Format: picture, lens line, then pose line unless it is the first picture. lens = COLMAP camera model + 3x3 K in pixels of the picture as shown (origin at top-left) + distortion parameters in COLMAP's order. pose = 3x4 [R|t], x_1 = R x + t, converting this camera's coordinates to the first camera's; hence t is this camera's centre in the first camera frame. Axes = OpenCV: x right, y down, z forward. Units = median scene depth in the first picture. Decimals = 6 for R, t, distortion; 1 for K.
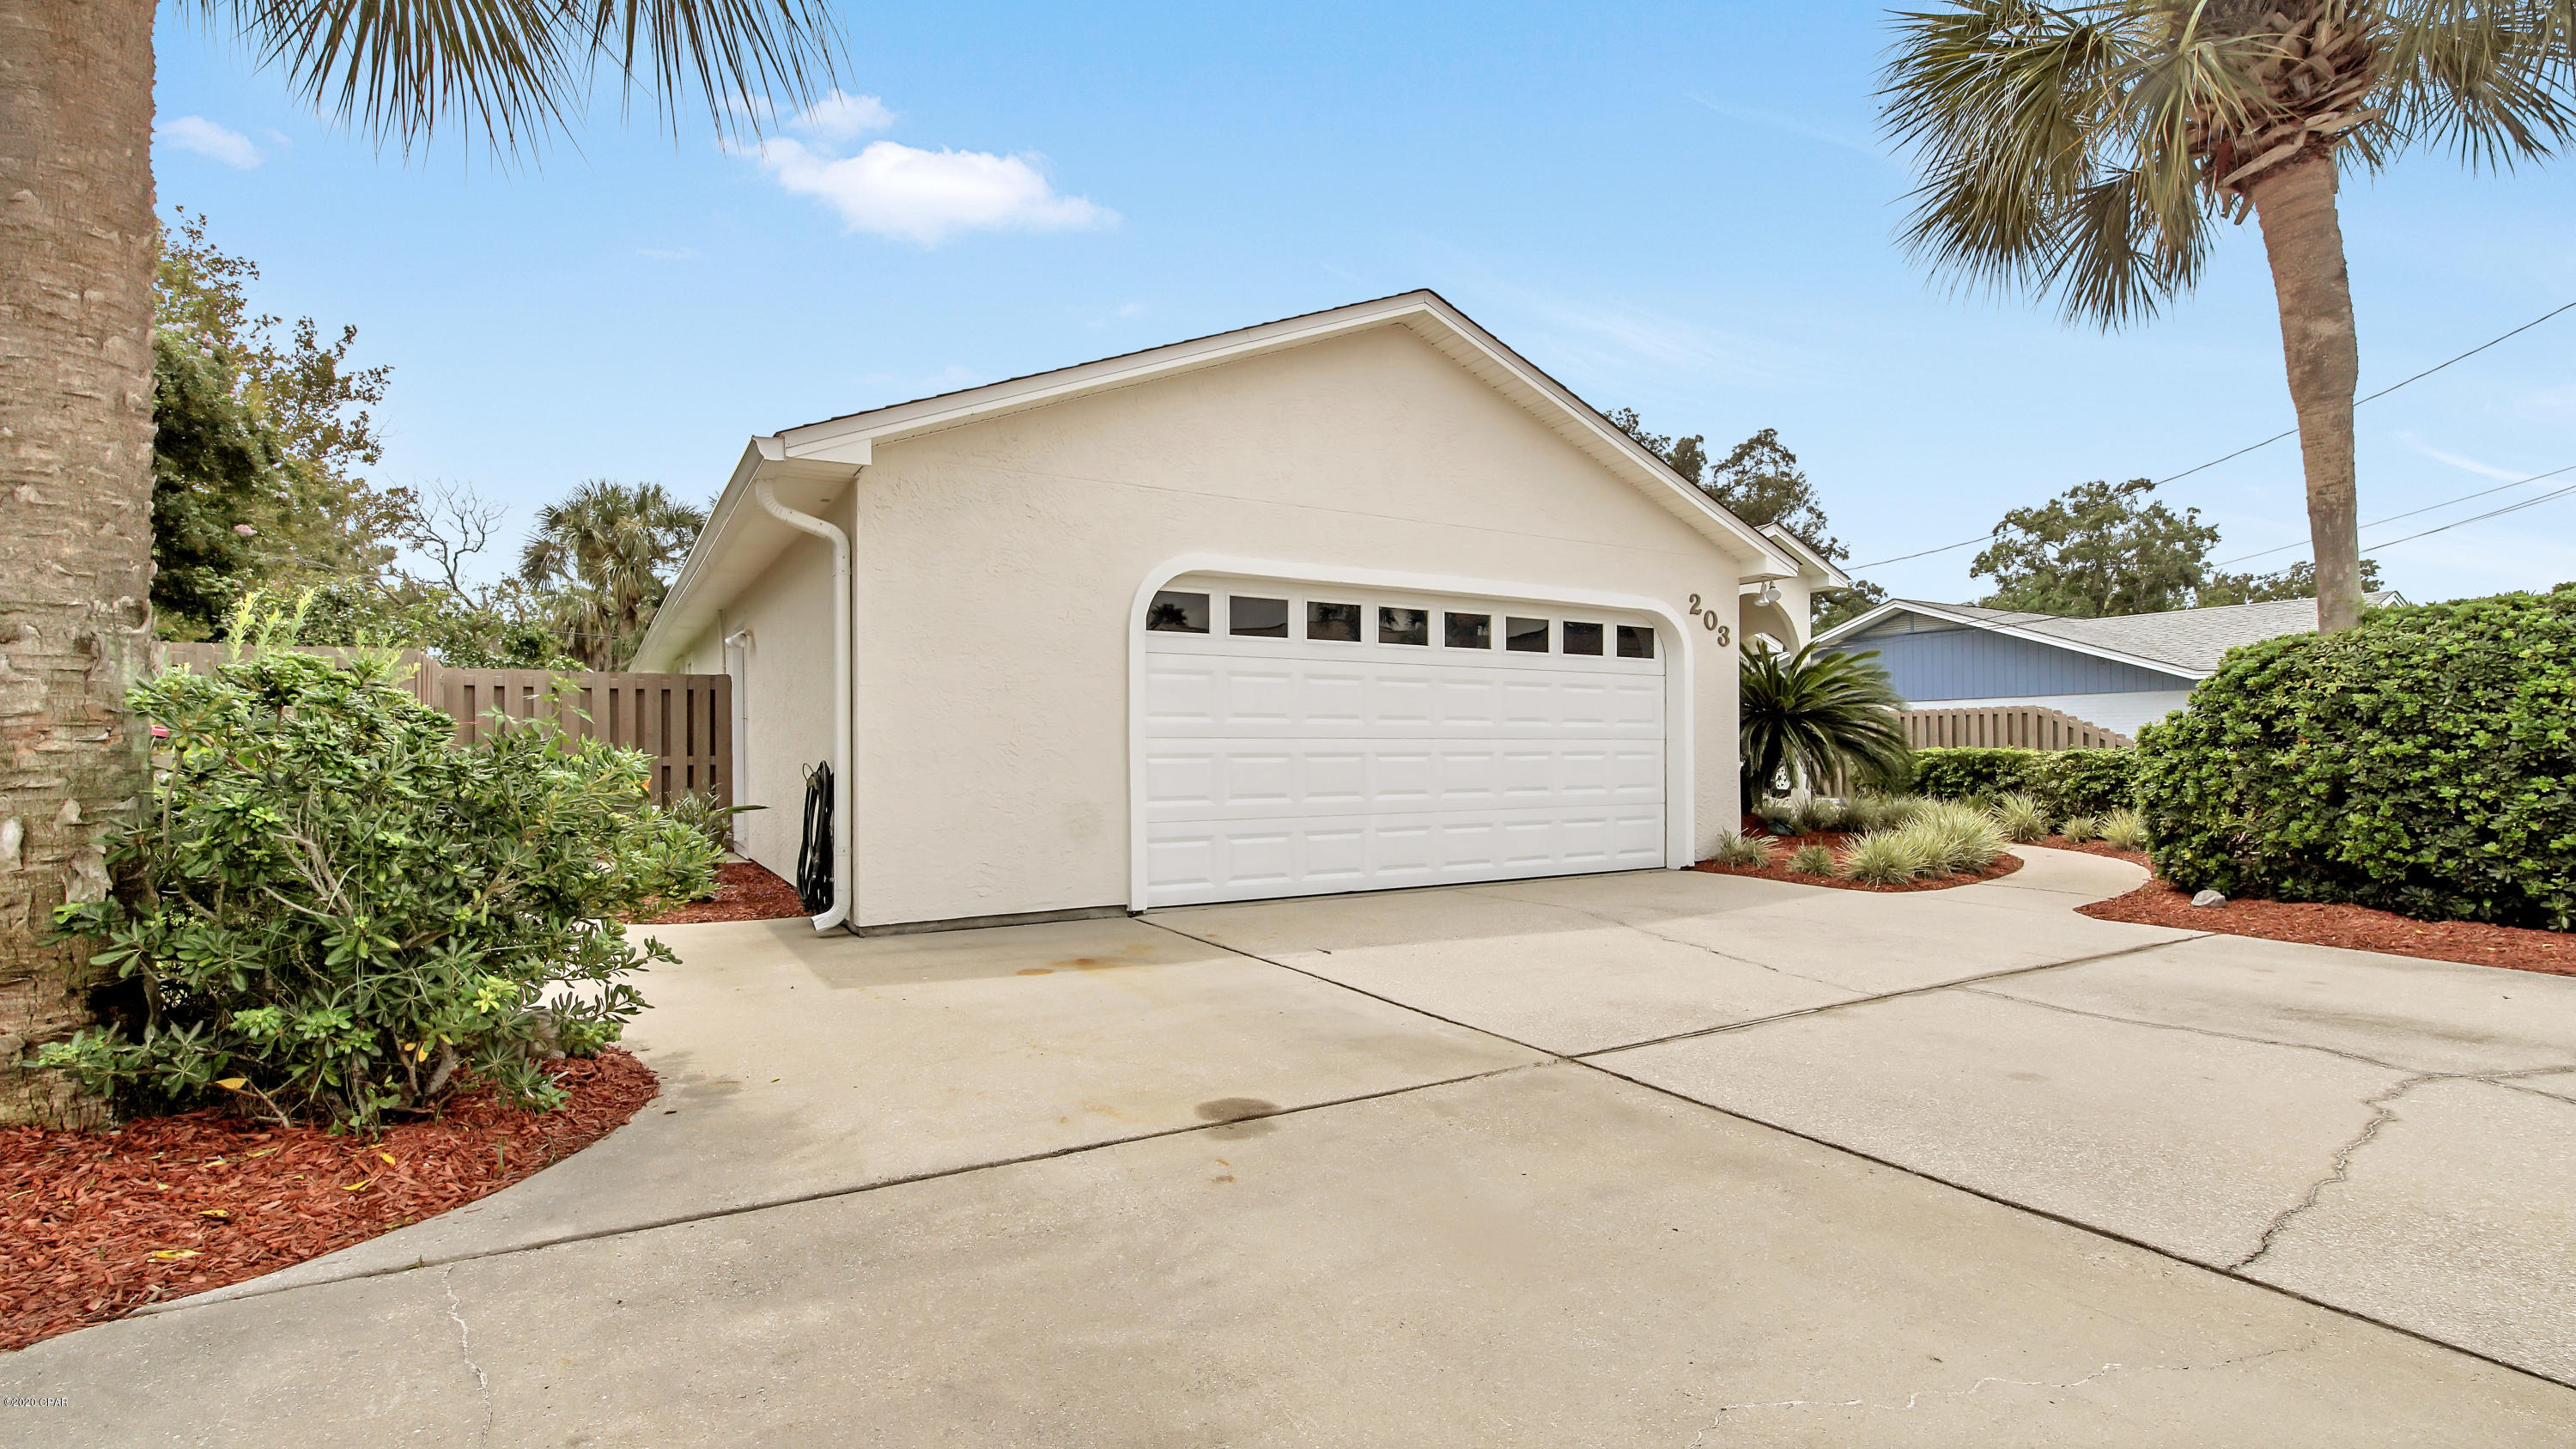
lens RADIAL K [[1191.1, 0, 1294.4], [0, 1191.1, 724.1], [0, 0, 1]] dist [-0.013571, -0.000116]
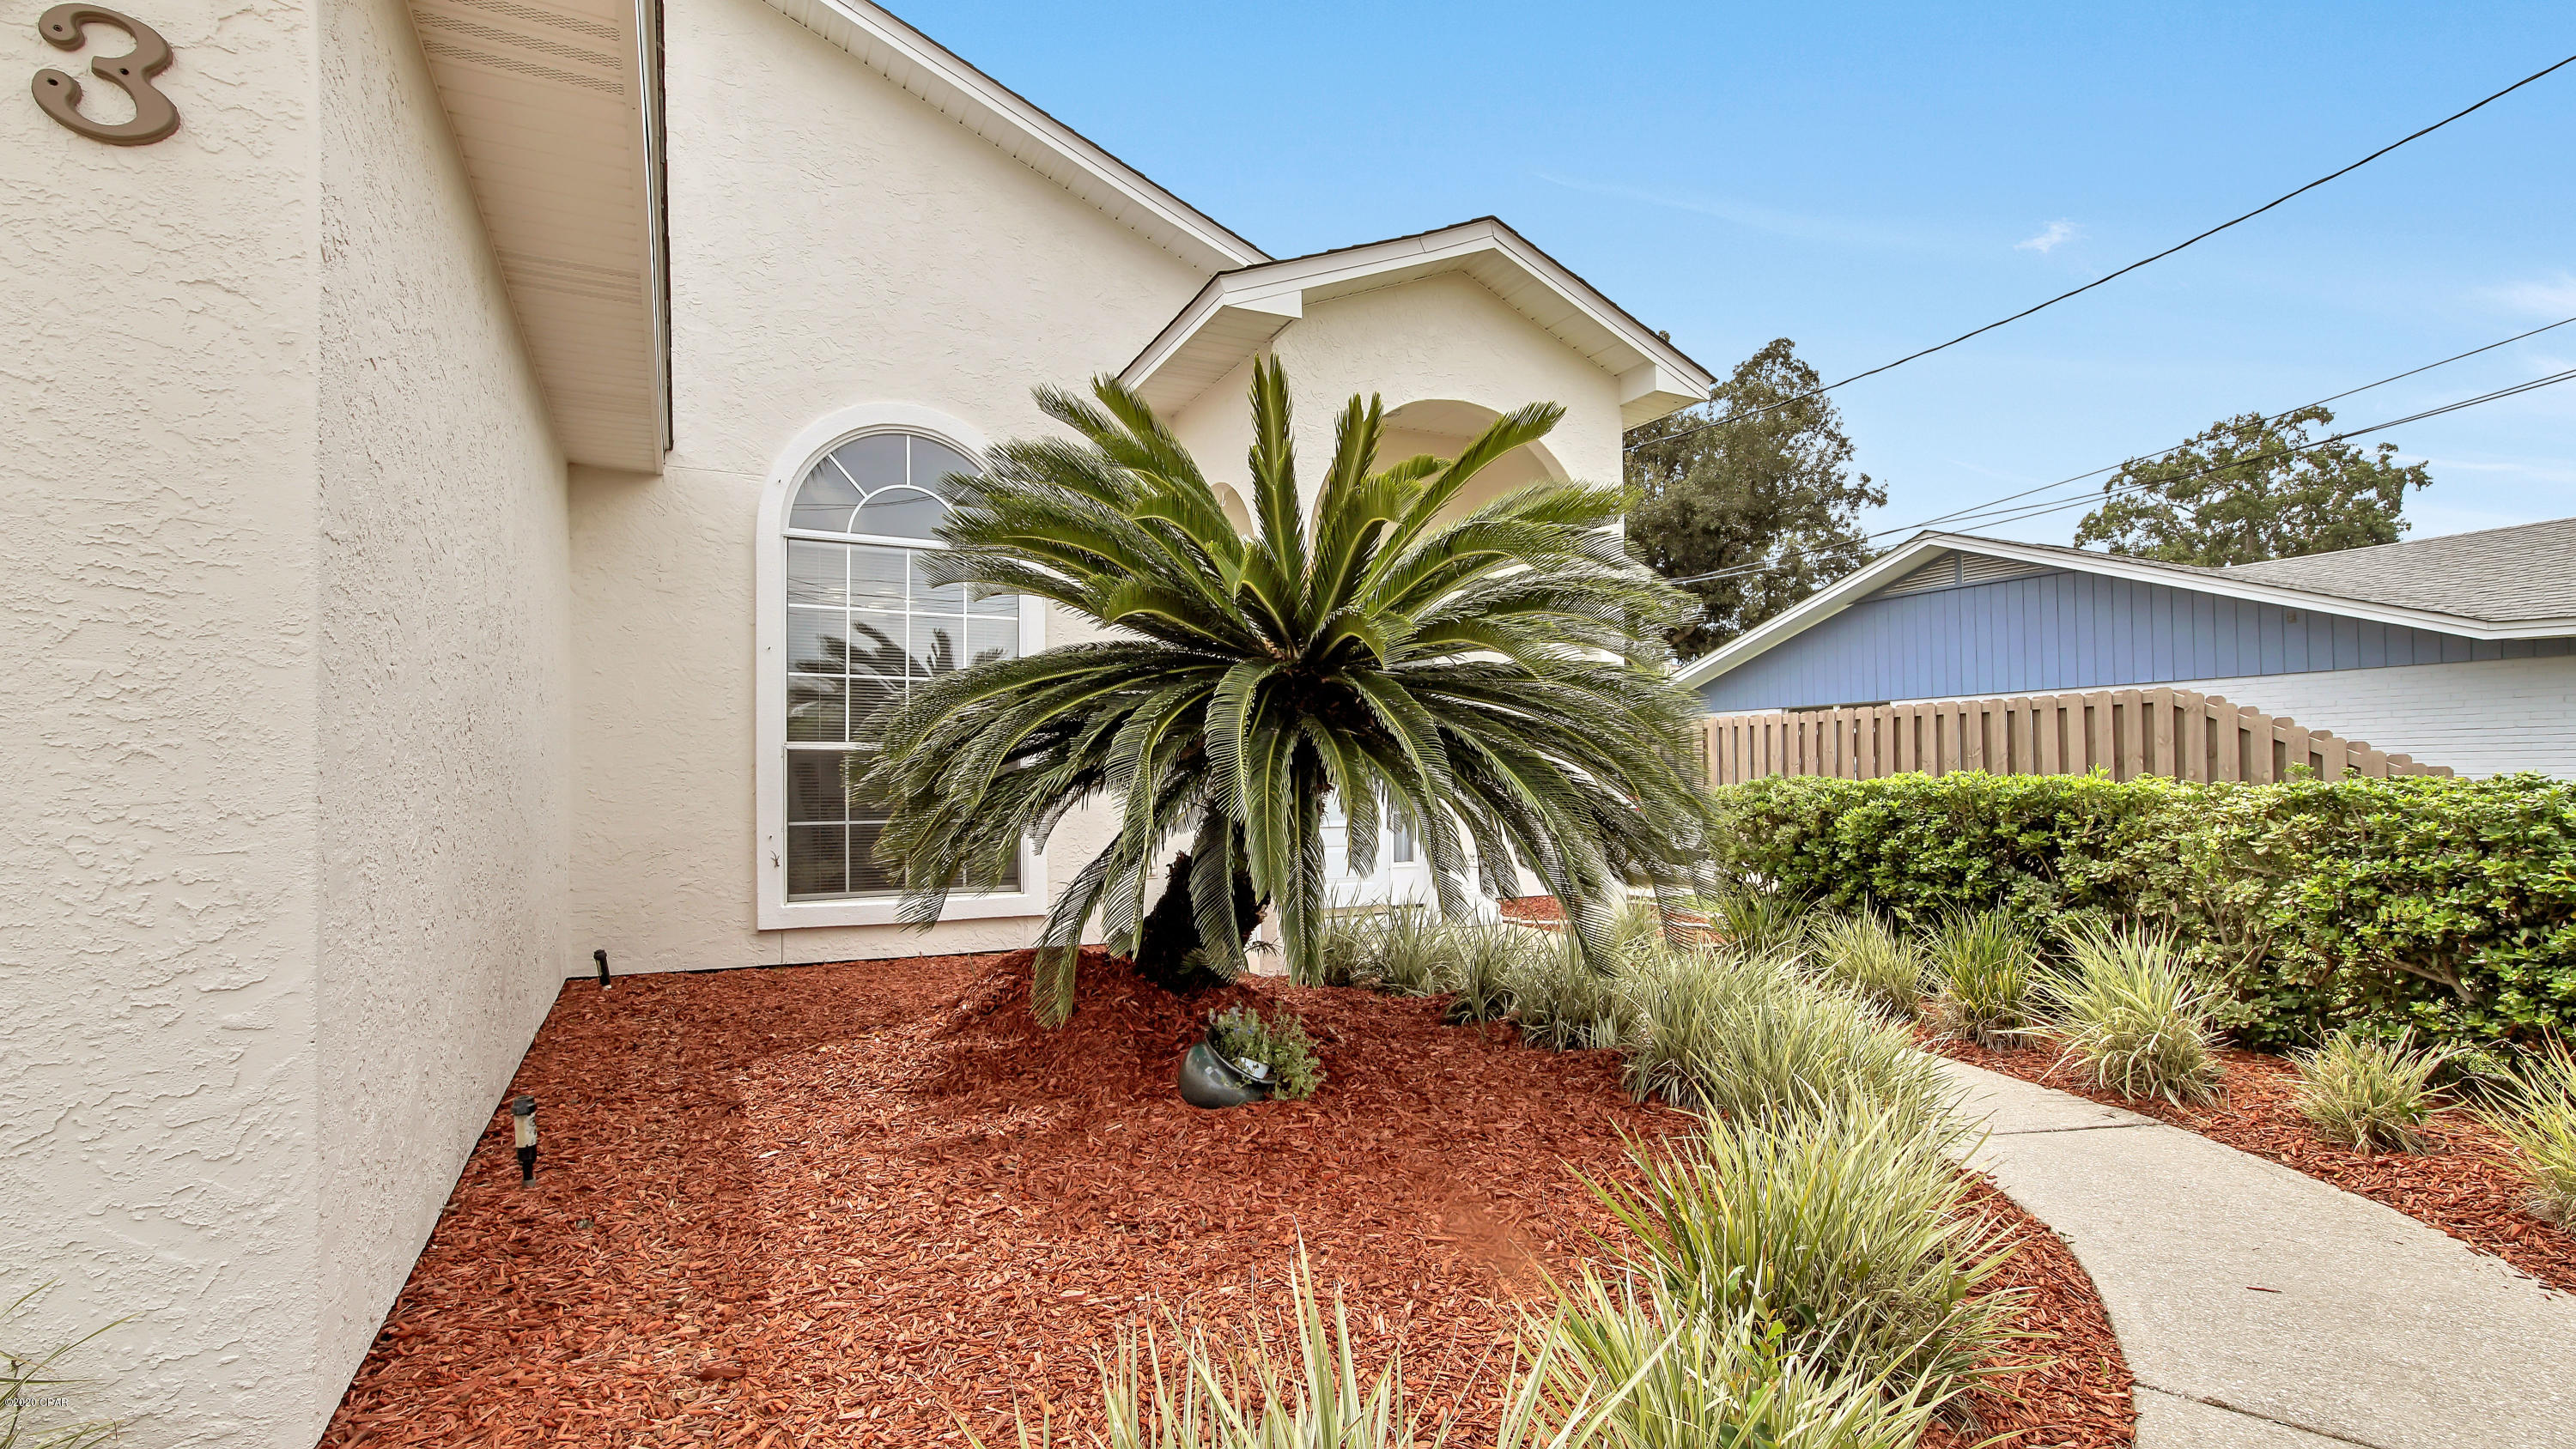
lens RADIAL K [[1217.8, 0, 1291.5], [0, 1217.8, 735.6], [0, 0, 1]] dist [-0.008690, -0.000119]
pose [[0.997933, -0.003753, -0.064151, 0.158889], [0.003076, 0.999939, -0.010655, 0.004855], [0.064187, 0.010436, 0.997883, 0.256766]]
